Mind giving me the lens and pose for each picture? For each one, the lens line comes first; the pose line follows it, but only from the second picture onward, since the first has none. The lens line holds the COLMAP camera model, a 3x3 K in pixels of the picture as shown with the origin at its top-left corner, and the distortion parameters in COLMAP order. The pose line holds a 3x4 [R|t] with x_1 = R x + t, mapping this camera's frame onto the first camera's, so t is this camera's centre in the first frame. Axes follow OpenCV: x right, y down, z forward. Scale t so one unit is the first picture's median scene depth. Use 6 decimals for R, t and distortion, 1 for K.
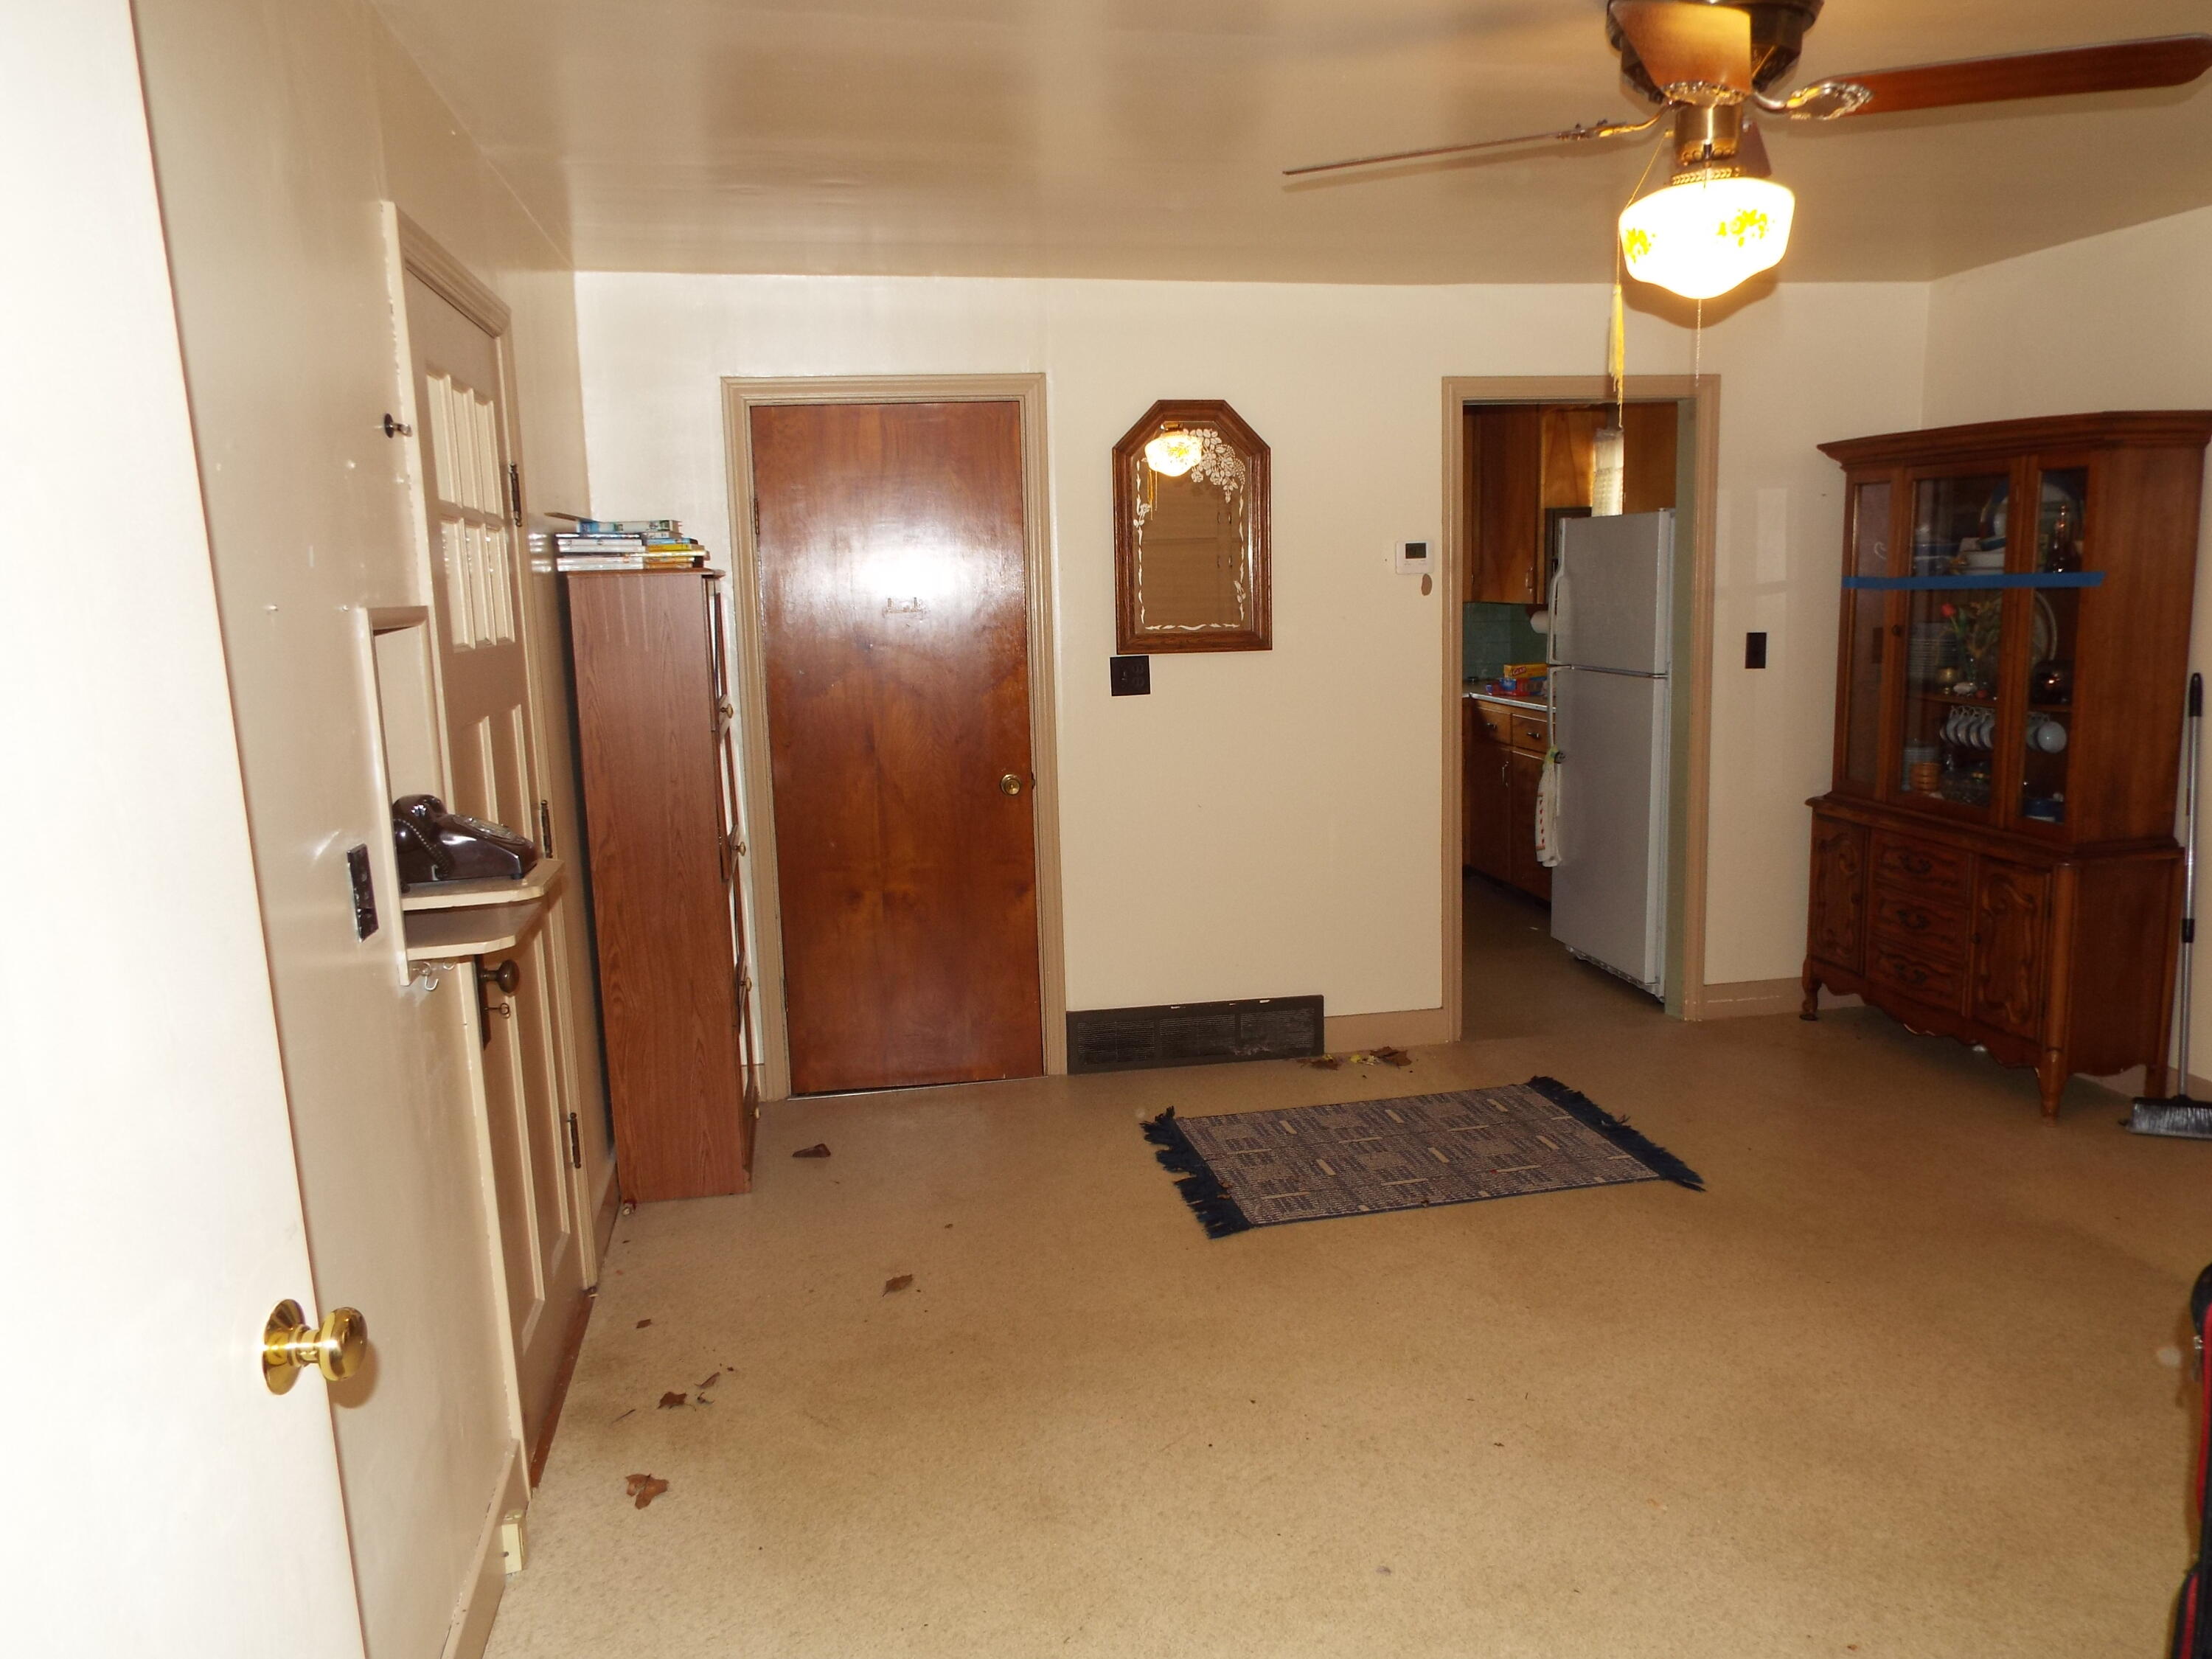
lens RADIAL K [[1613.7, 0, 1106.0], [0, 1613.7, 829.5], [0, 0, 1]] dist [0.040604, -0.001891]
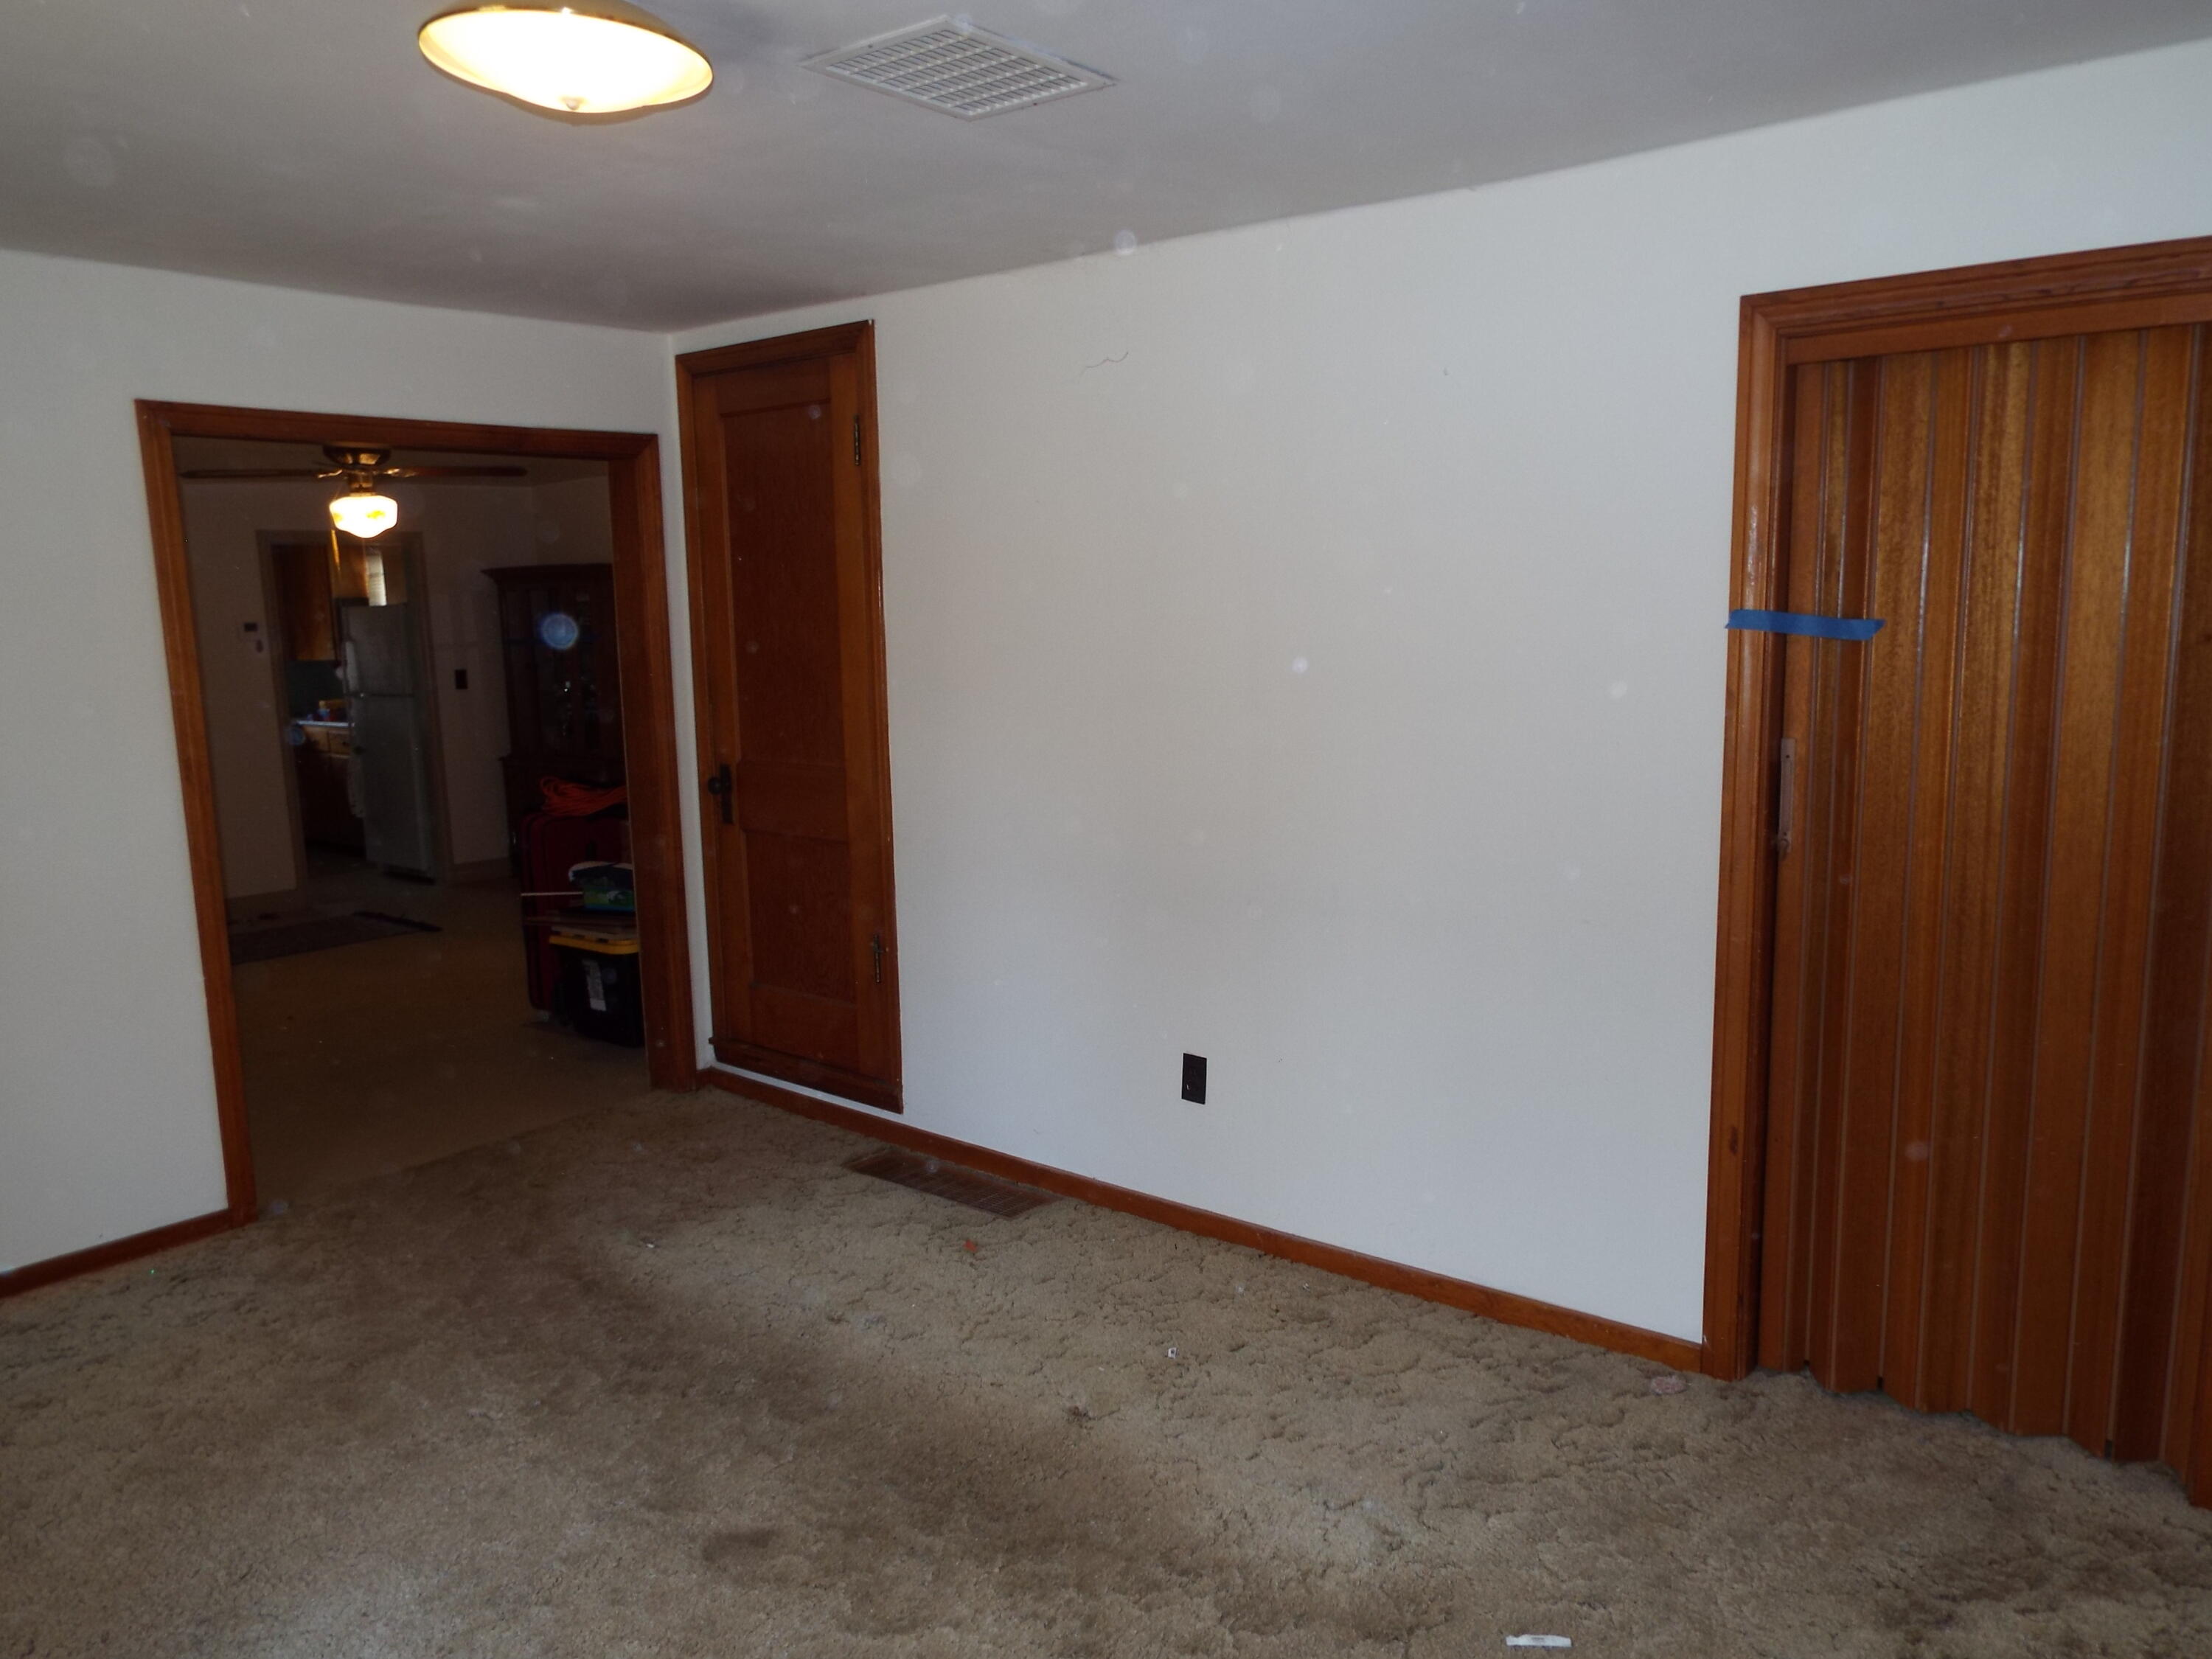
lens RADIAL K [[1627.9, 0, 1157.9], [0, 1627.9, 827.8], [0, 0, 1]] dist [-0.007883, -0.000493]
pose [[0.760187, -0.083966, 0.644256, -0.168813], [0.113216, 0.993562, -0.004097, 0.128638], [-0.639764, 0.076055, 0.764799, -0.756526]]
